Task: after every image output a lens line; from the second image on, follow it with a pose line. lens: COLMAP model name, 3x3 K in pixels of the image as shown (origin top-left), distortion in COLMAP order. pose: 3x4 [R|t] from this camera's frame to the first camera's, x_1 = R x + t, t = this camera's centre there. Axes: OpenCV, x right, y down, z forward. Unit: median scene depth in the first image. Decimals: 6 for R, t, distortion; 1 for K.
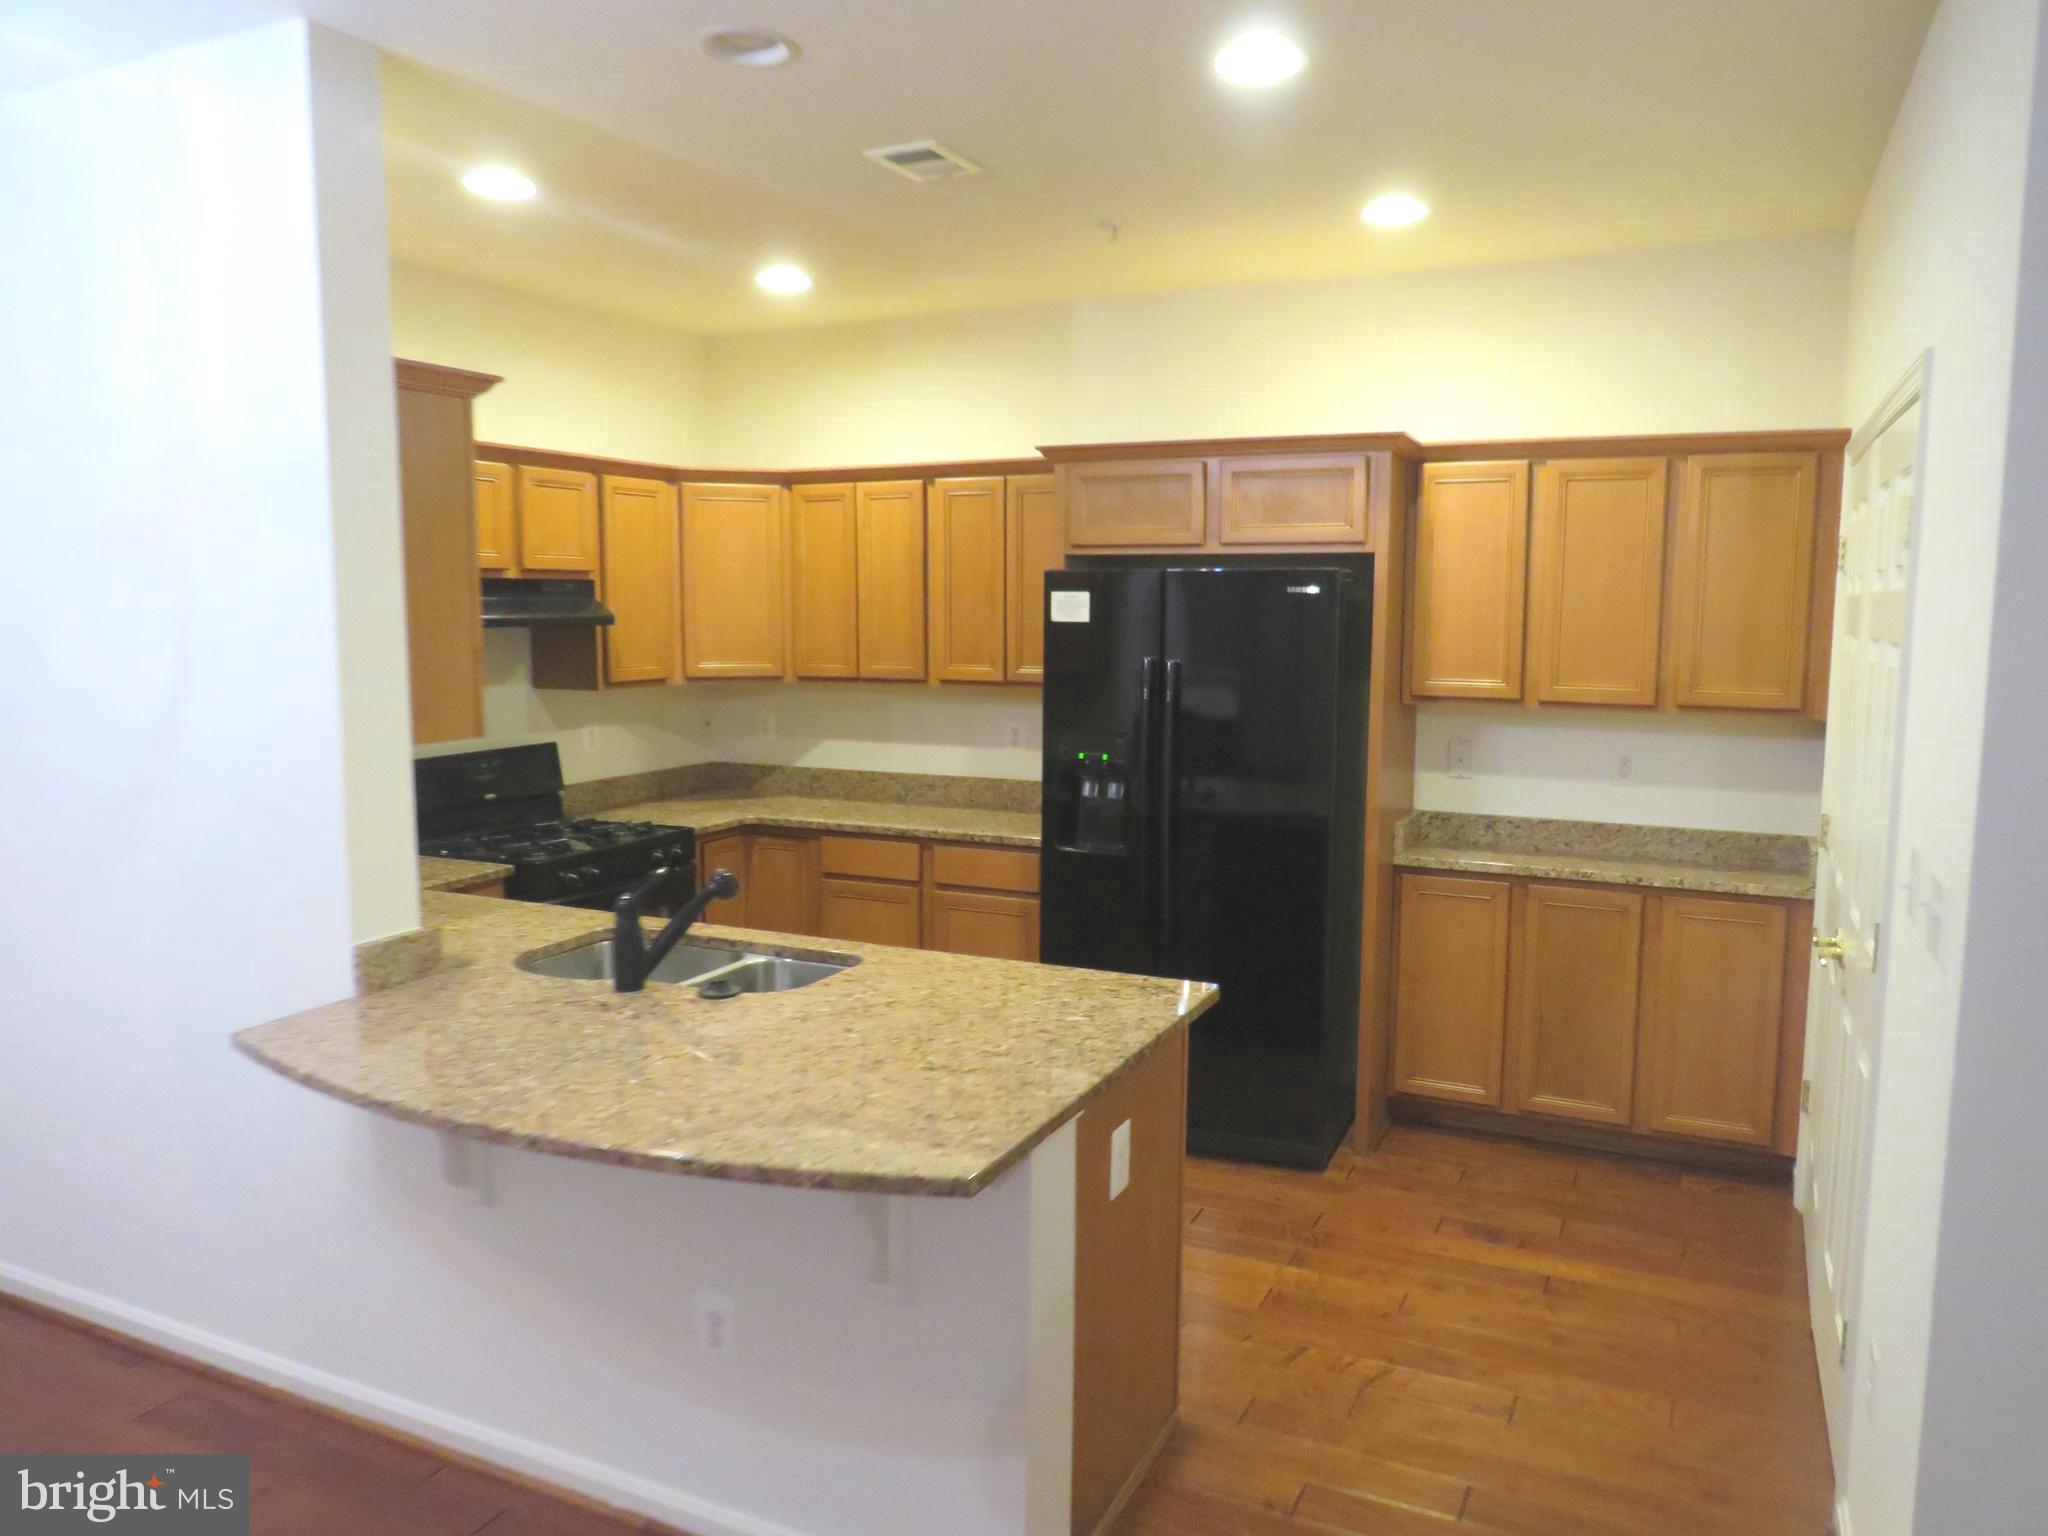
lens RADIAL K [[1450.5, 0, 1013.1], [0, 1450.5, 772.0], [0, 0, 1]] dist [-0.012281, 0.020376]
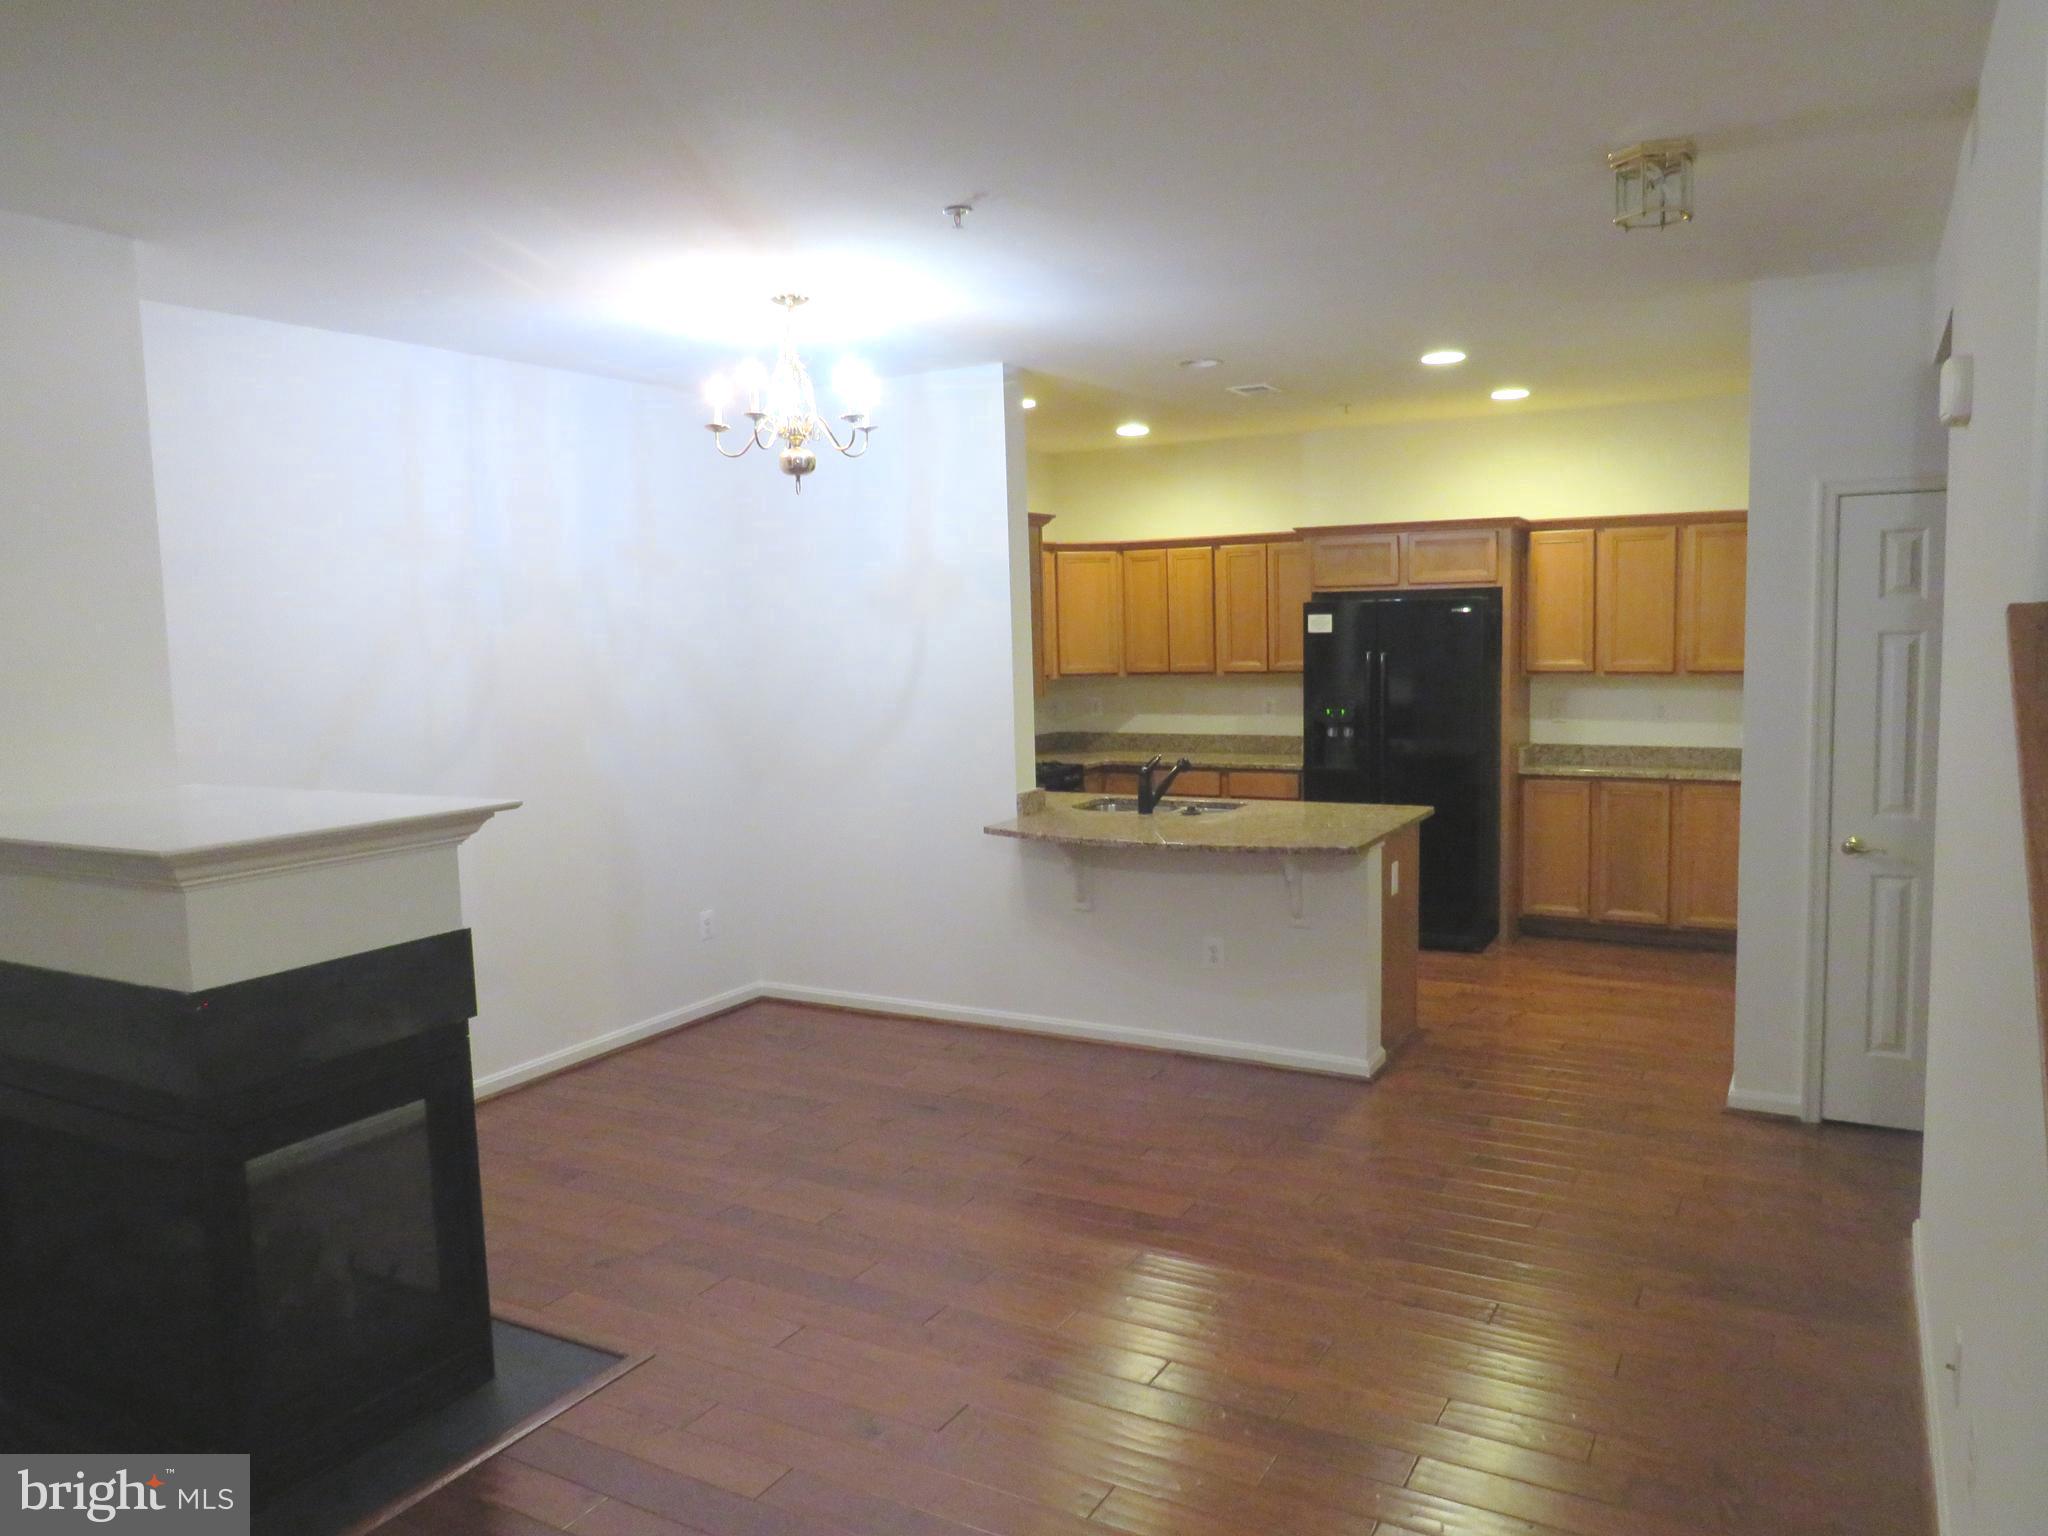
lens RADIAL K [[1450.5, 0, 1035.2], [0, 1450.5, 763.4], [0, 0, 1]] dist [-0.012281, 0.020376]
pose [[0.997870, -0.022025, -0.061406, -0.189277], [0.020841, 0.999586, -0.019855, 0.074887], [0.061818, 0.018533, 0.997915, -0.694908]]
